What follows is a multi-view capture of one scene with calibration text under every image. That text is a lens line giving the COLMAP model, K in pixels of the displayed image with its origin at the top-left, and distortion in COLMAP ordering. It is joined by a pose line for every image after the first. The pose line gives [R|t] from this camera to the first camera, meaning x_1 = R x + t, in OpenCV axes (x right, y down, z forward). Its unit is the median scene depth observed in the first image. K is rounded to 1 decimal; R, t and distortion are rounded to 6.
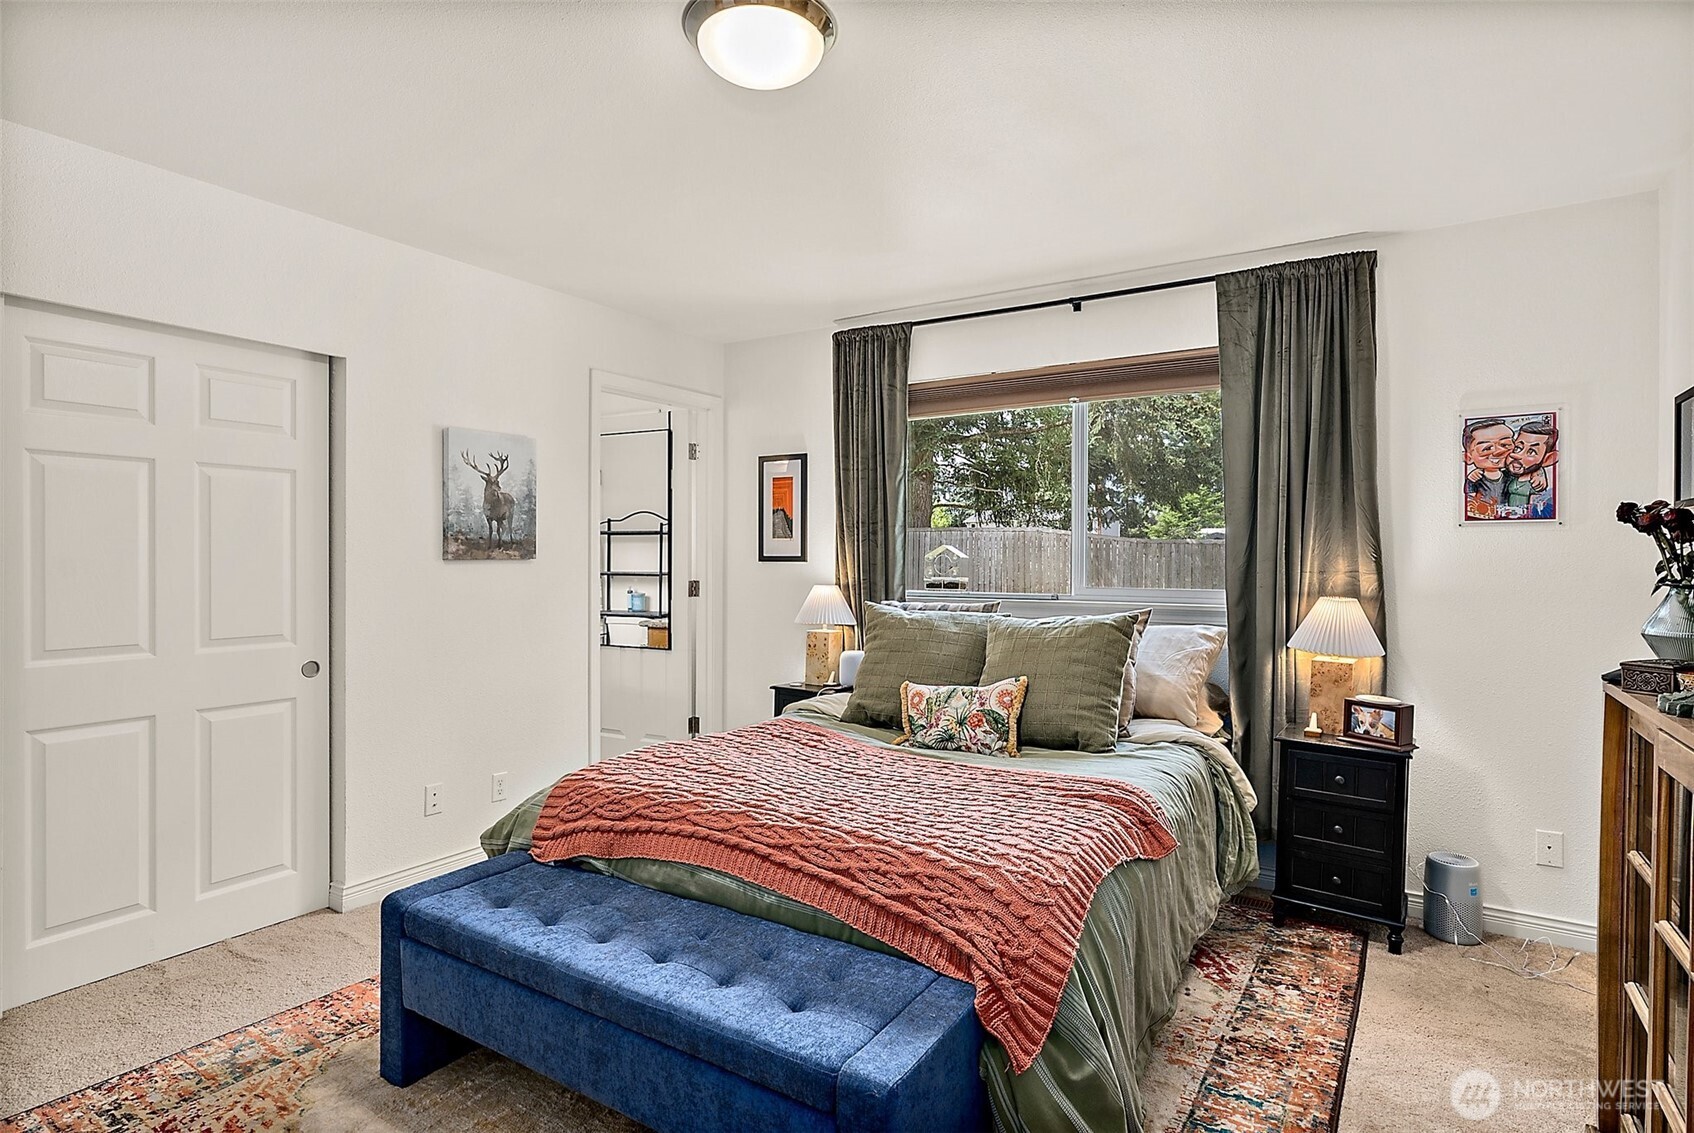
lens RADIAL K [[881.0, 0, 859.1], [0, 881.0, 567.0], [0, 0, 1]] dist [-0.016520, 0.001257]
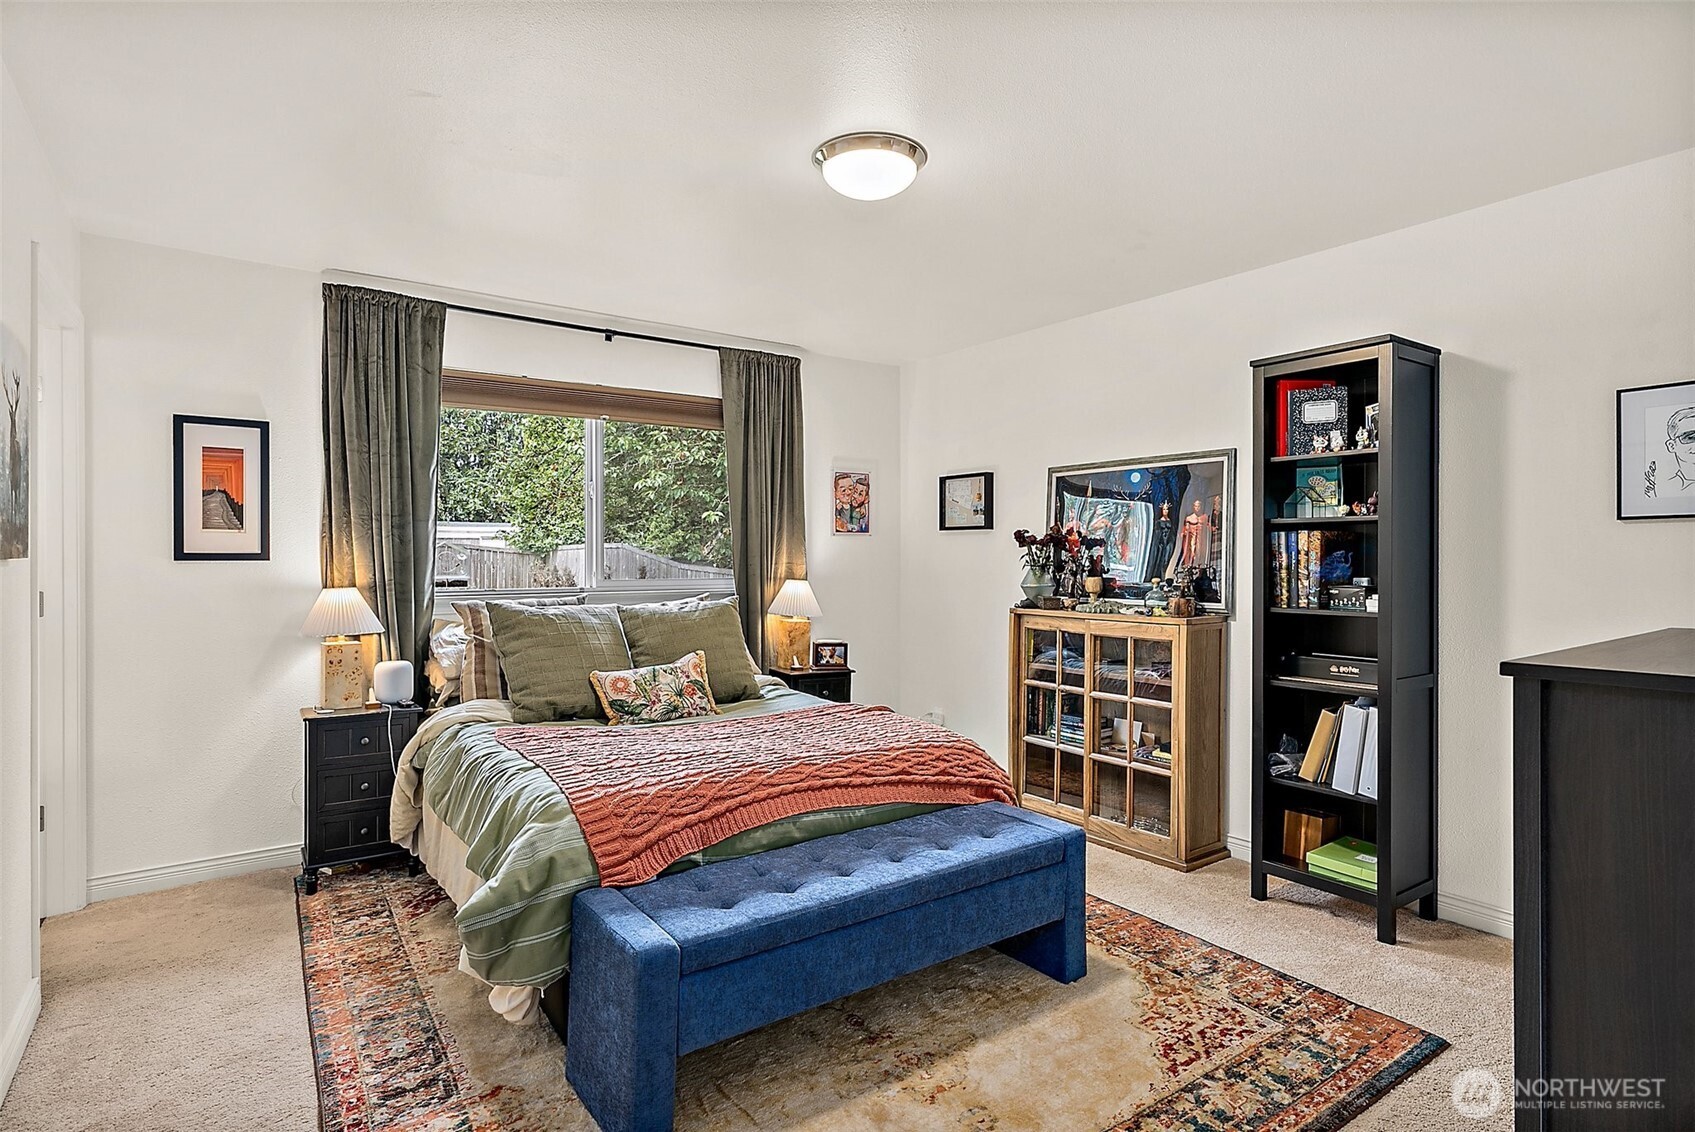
lens RADIAL K [[881.5, 0, 851.6], [0, 881.5, 567.7], [0, 0, 1]] dist [-0.016520, 0.001257]
pose [[0.365894, -0.015660, 0.930525, -0.896819], [0.010154, 0.999866, 0.012835, -0.005953], [-0.930601, 0.004753, 0.366004, 0.351049]]
